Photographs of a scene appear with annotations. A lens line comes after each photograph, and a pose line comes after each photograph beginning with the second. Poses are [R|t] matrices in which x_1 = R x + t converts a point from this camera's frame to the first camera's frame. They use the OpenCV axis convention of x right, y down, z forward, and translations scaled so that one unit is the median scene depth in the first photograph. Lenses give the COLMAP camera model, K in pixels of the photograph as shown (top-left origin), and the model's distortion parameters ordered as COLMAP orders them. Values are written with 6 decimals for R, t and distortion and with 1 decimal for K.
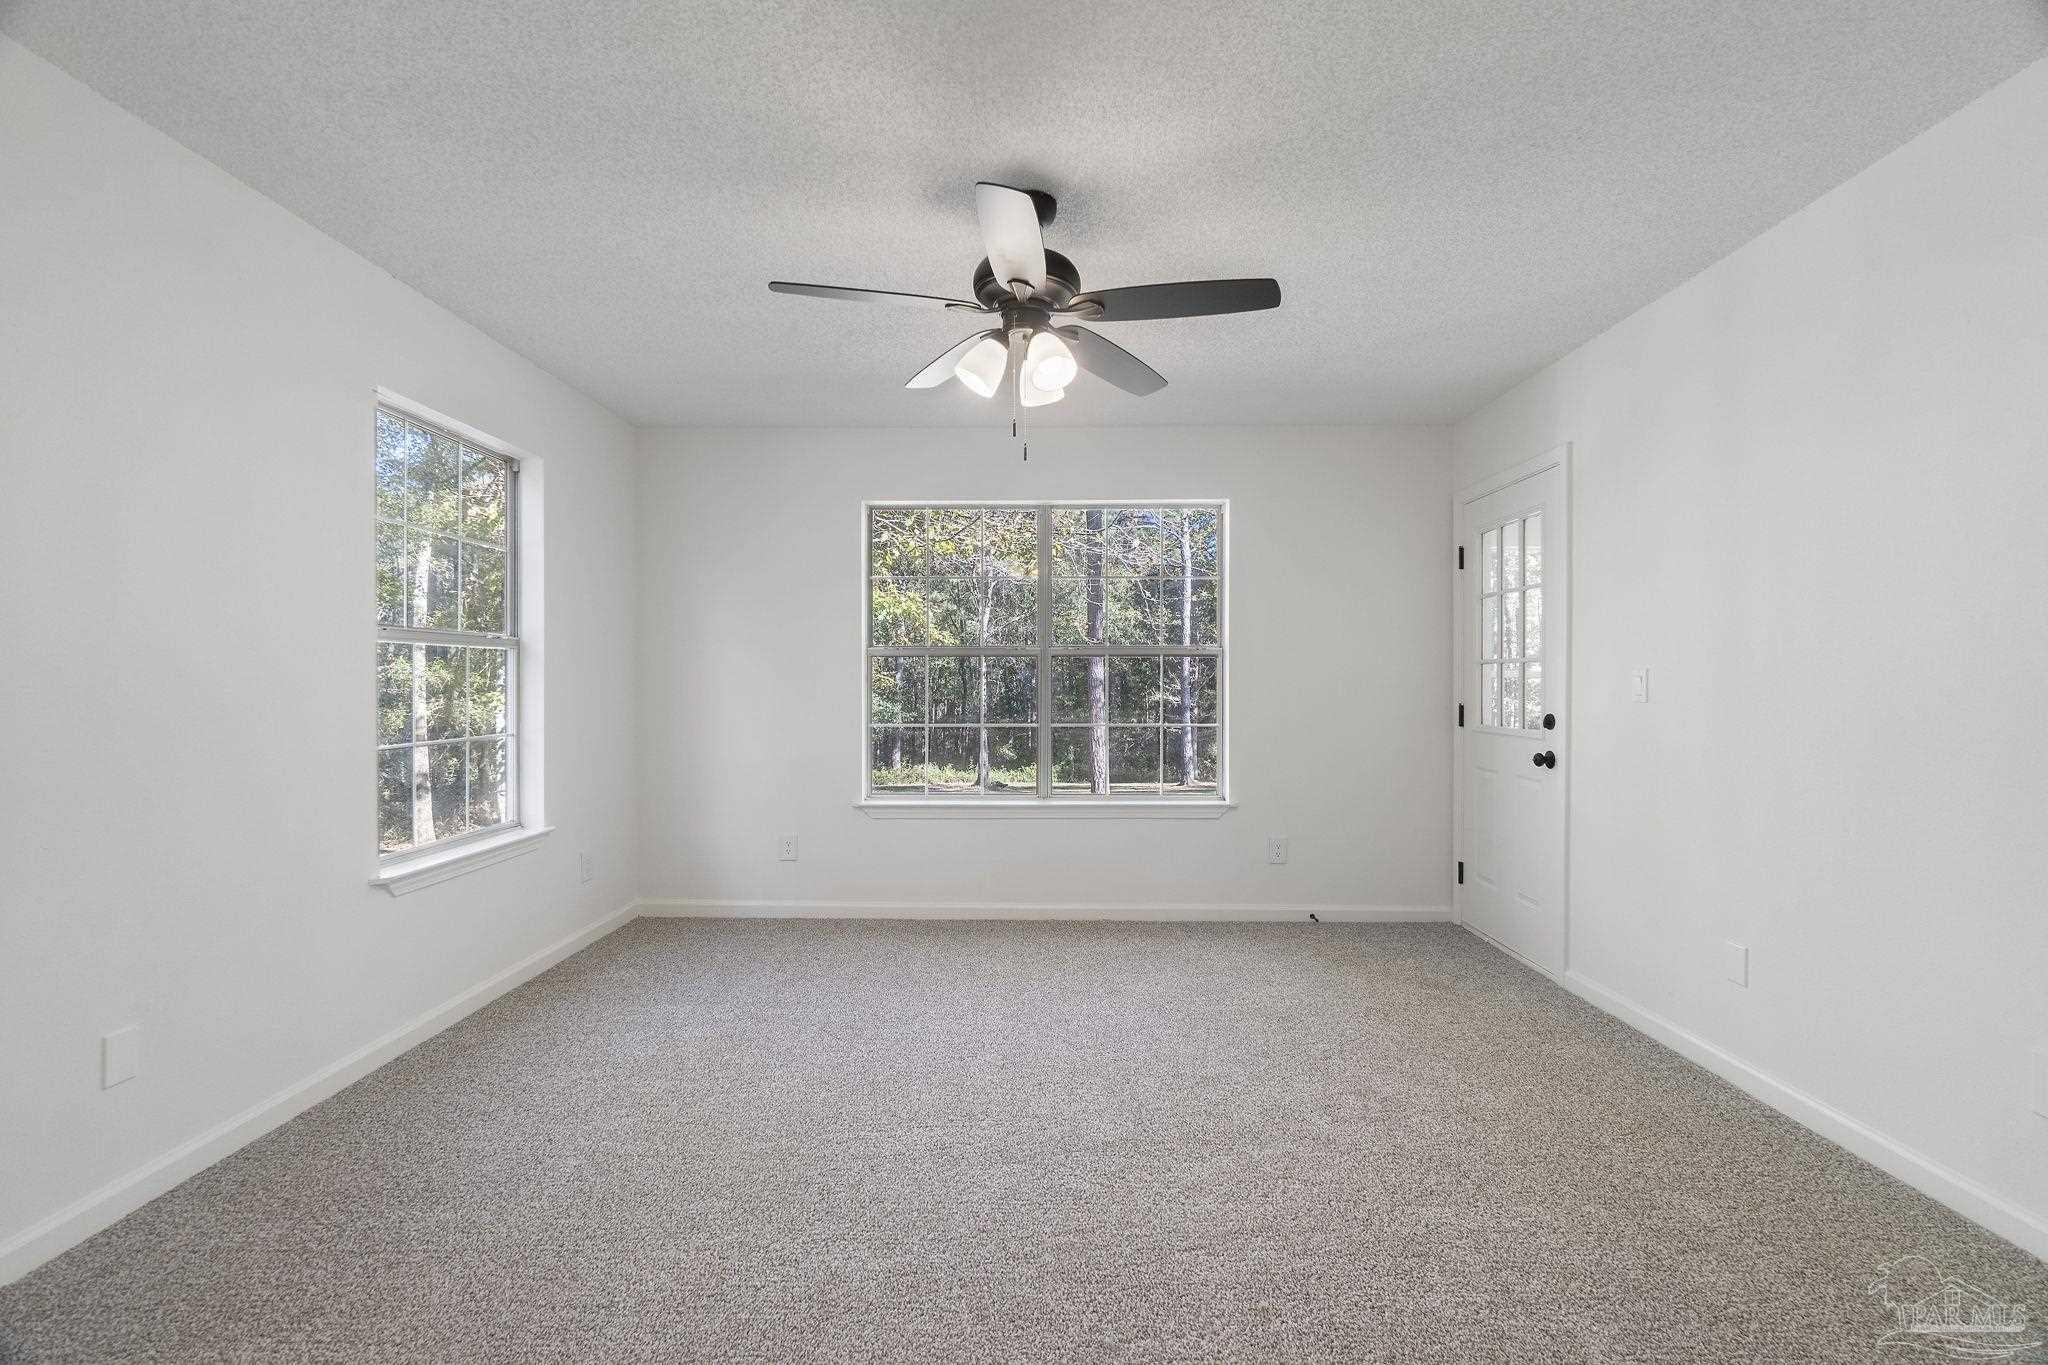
lens RADIAL K [[880.5, 0, 1020.3], [0, 880.5, 681.6], [0, 0, 1]] dist [0.003358, -0.000011]
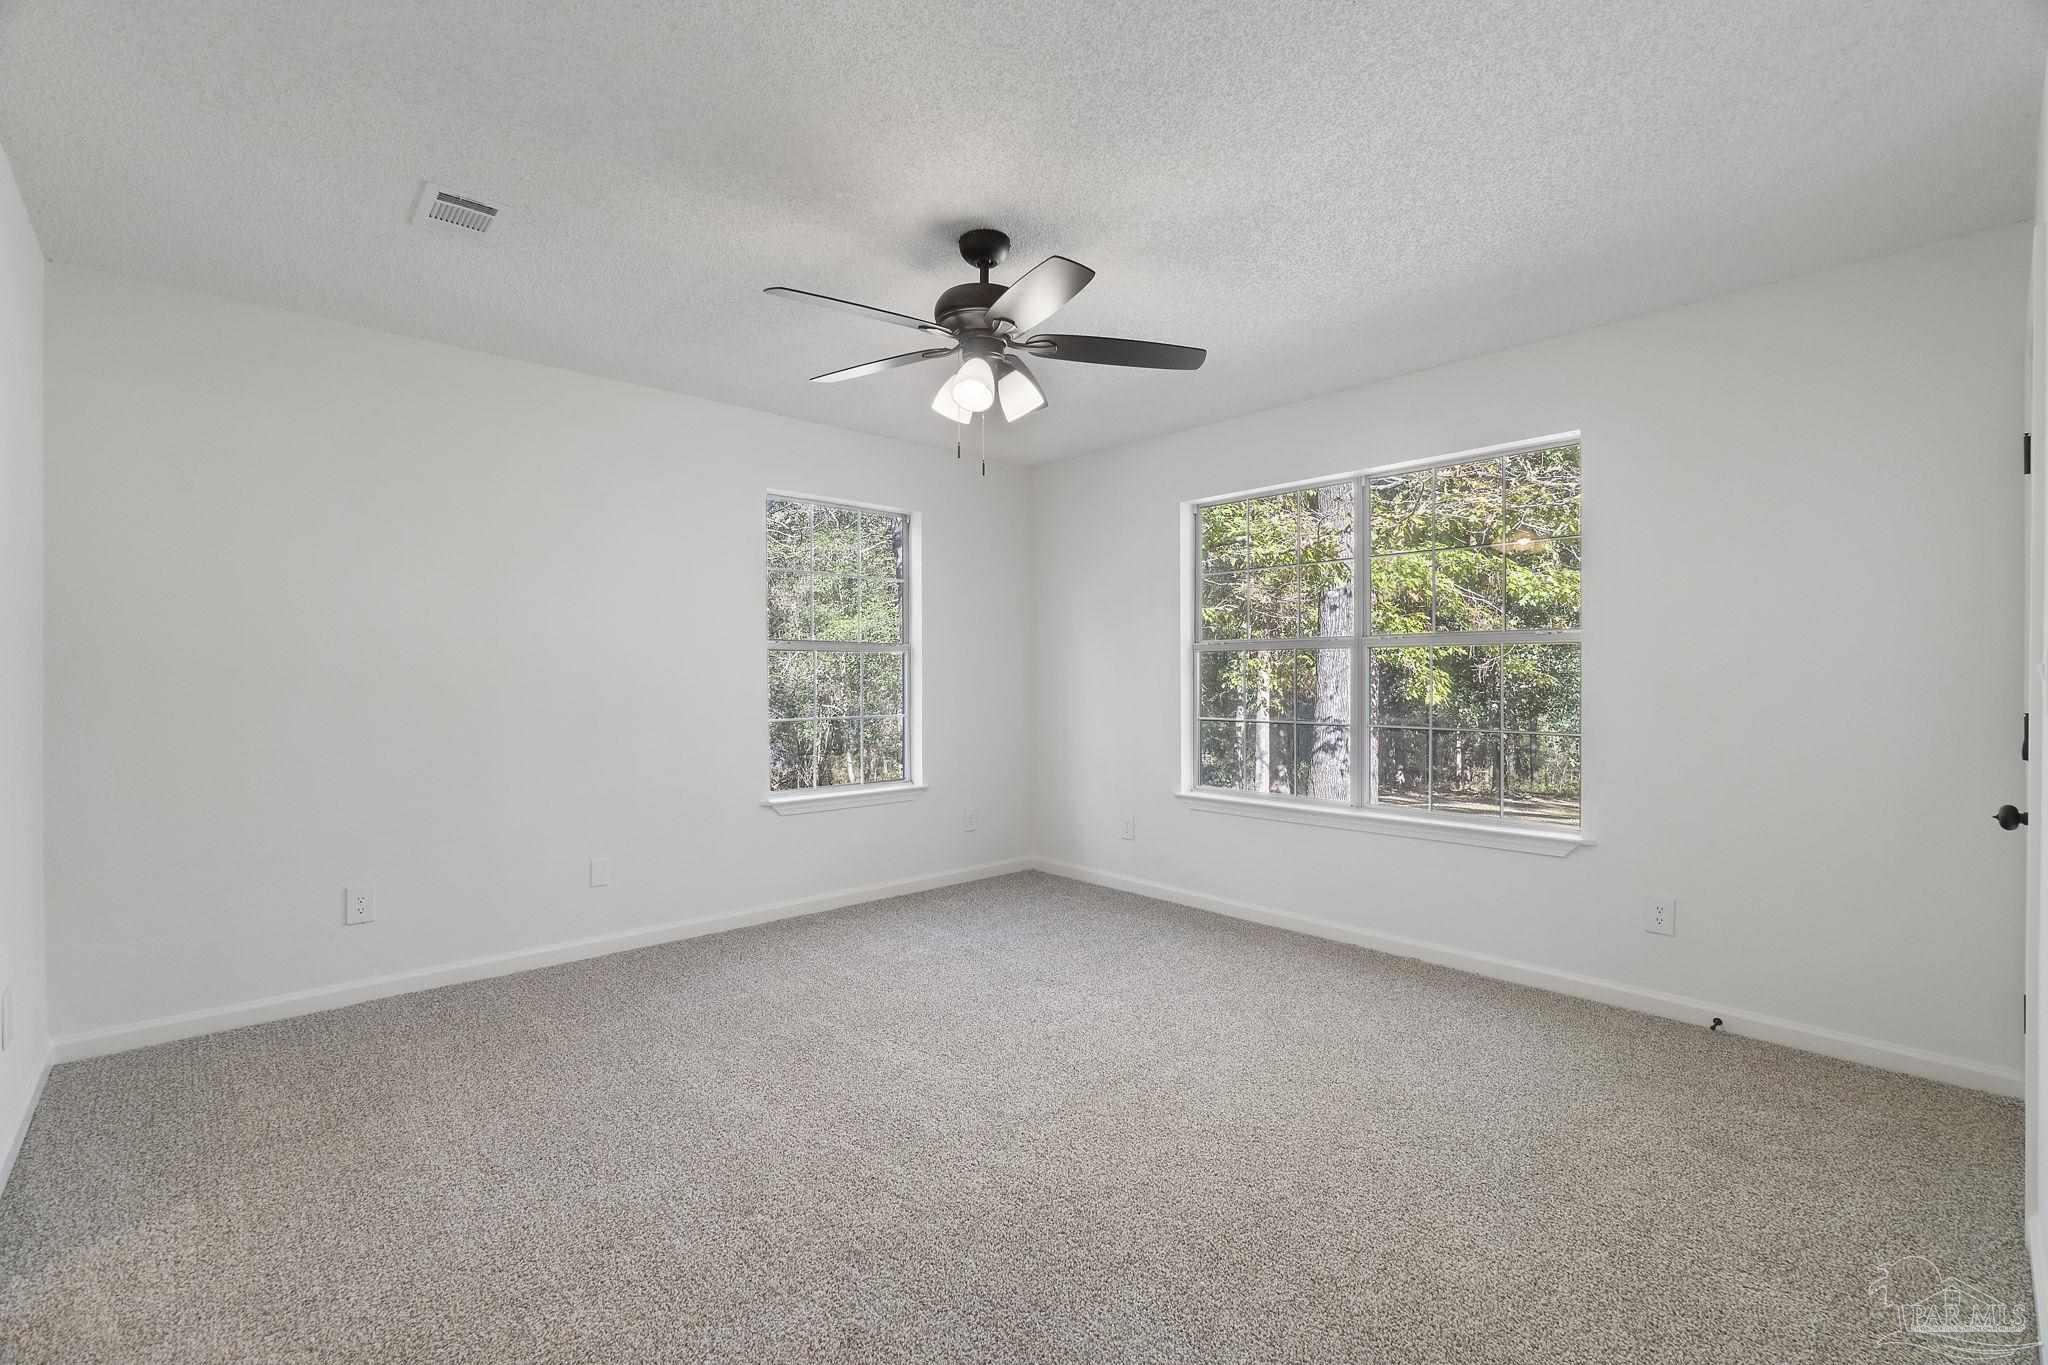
lens RADIAL K [[880.5, 0, 1025.8], [0, 880.5, 679.6], [0, 0, 1]] dist [0.003358, -0.000011]
pose [[0.694657, 0.000555, -0.719341, 0.457497], [0.001928, 0.999995, 0.002633, 0.000823], [0.719338, -0.003216, 0.694652, 0.150441]]
